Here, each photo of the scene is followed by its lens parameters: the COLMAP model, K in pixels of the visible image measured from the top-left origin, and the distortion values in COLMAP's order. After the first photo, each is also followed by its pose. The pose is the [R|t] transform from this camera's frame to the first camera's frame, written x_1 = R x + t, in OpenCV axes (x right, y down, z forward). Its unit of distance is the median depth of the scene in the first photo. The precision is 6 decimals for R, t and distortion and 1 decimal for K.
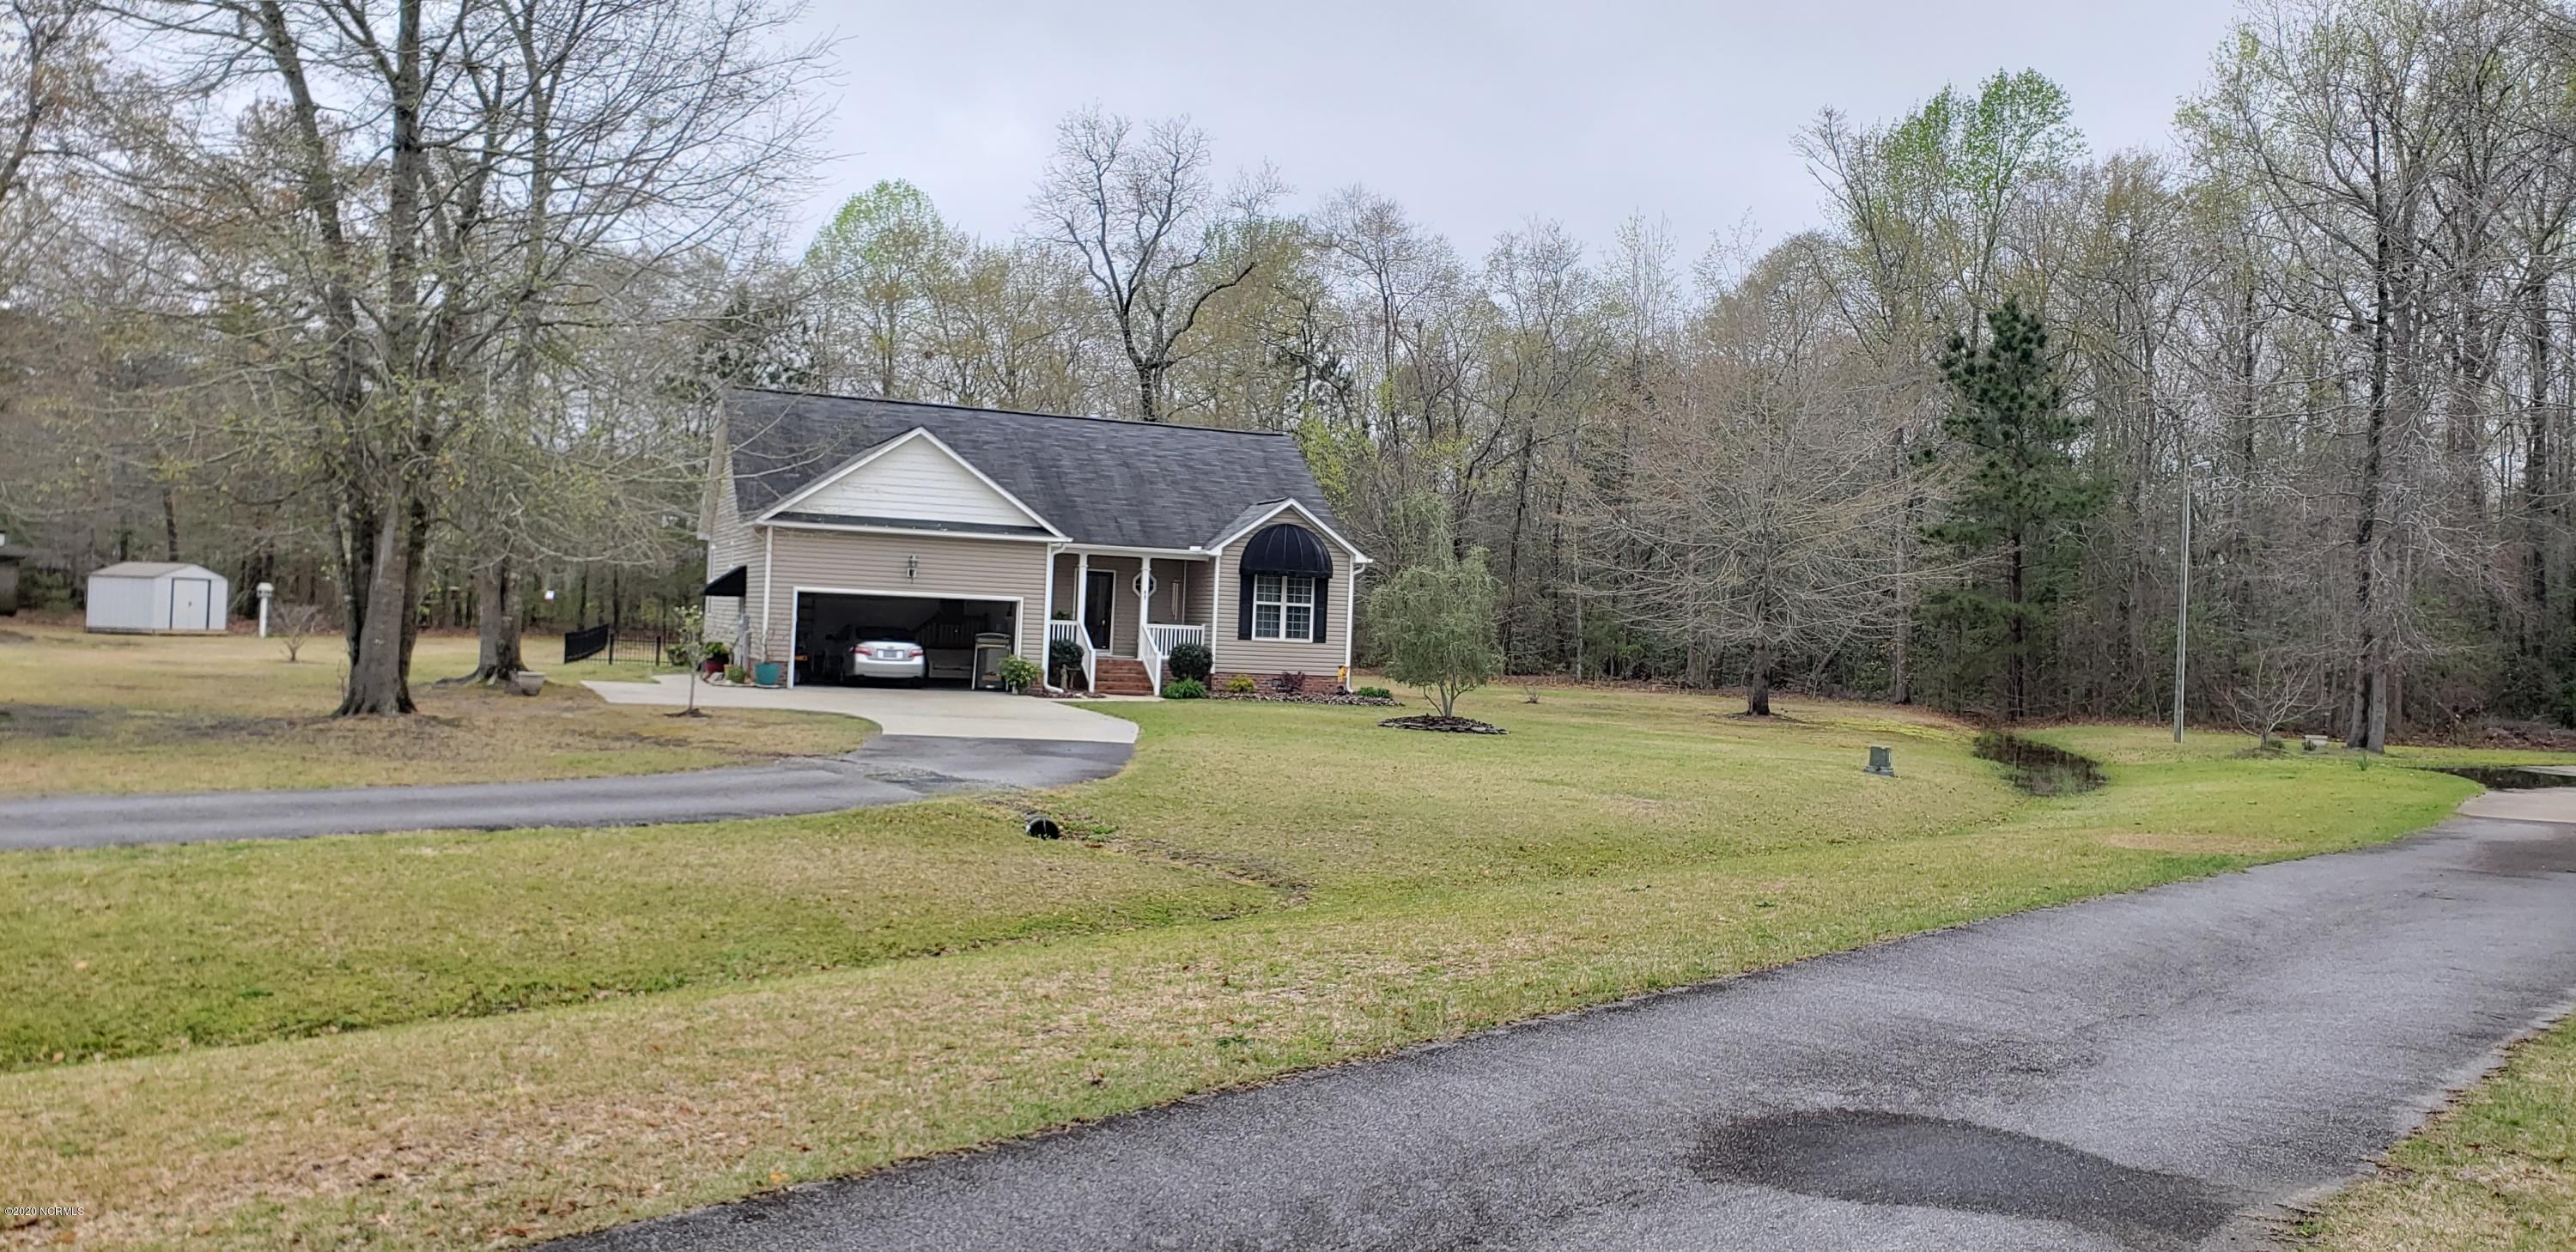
lens RADIAL K [[2023.3, 0, 1284.5], [0, 2023.3, 611.0], [0, 0, 1]] dist [0.028856, -0.039535]
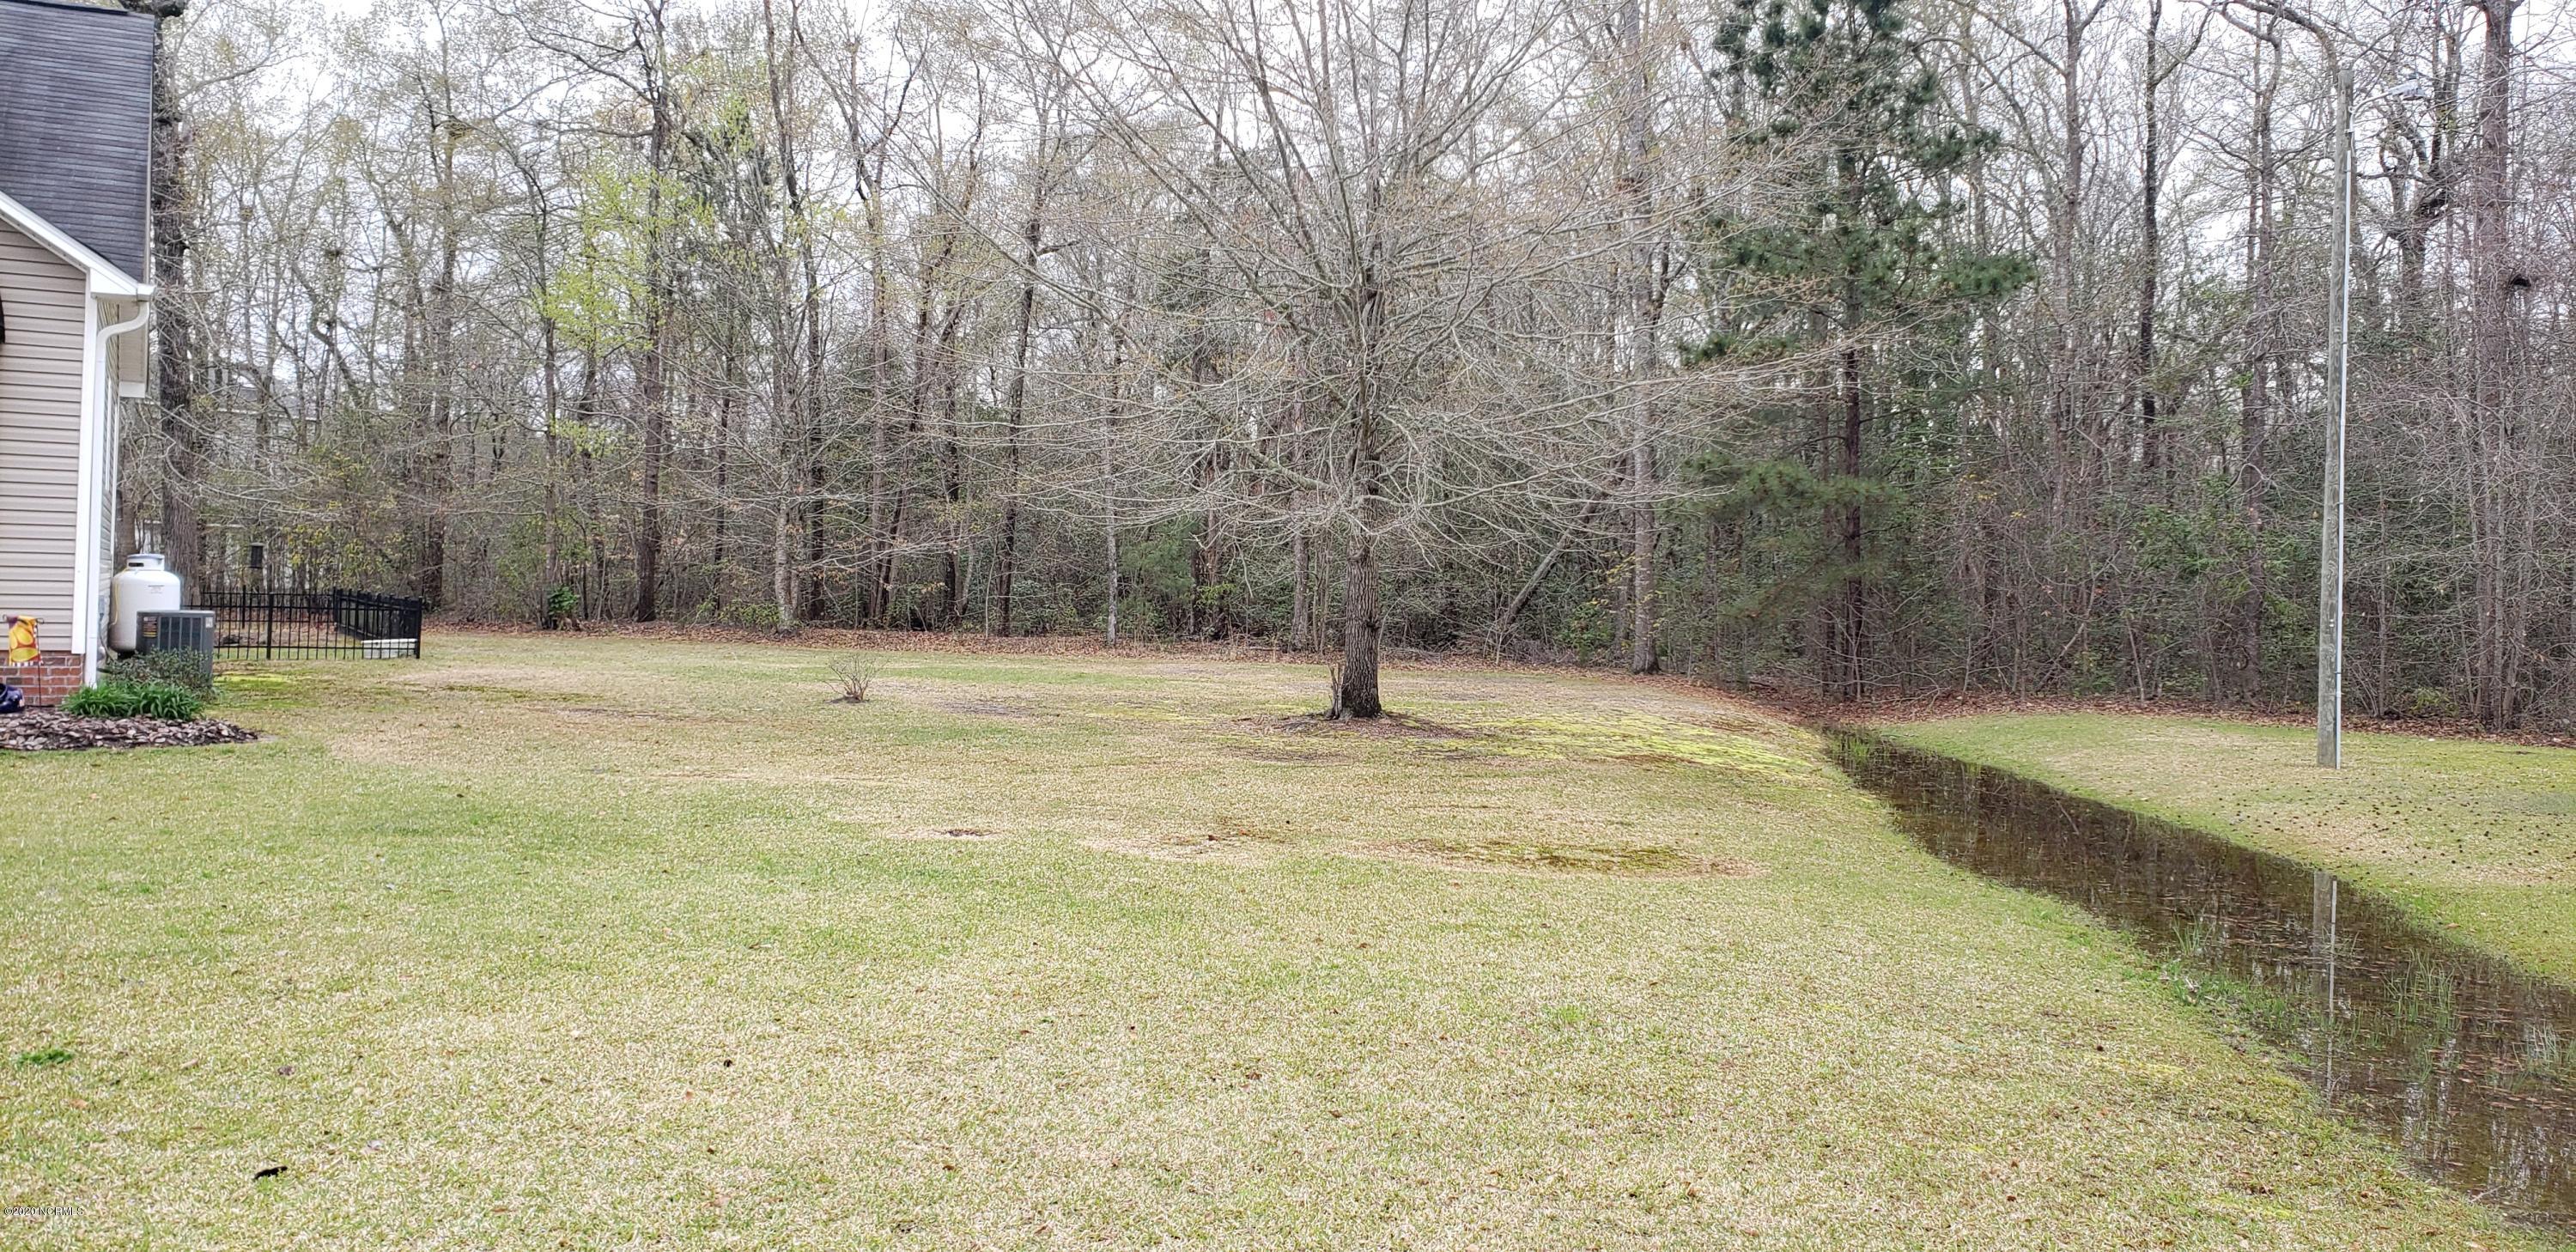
lens RADIAL K [[2023.3, 0, 1289.0], [0, 2023.3, 632.1], [0, 0, 1]] dist [0.028856, -0.039535]
pose [[0.989178, -0.016987, 0.145736, 0.149628], [0.012649, 0.999450, 0.030640, 0.019113], [-0.146177, -0.028465, 0.988849, 0.551311]]
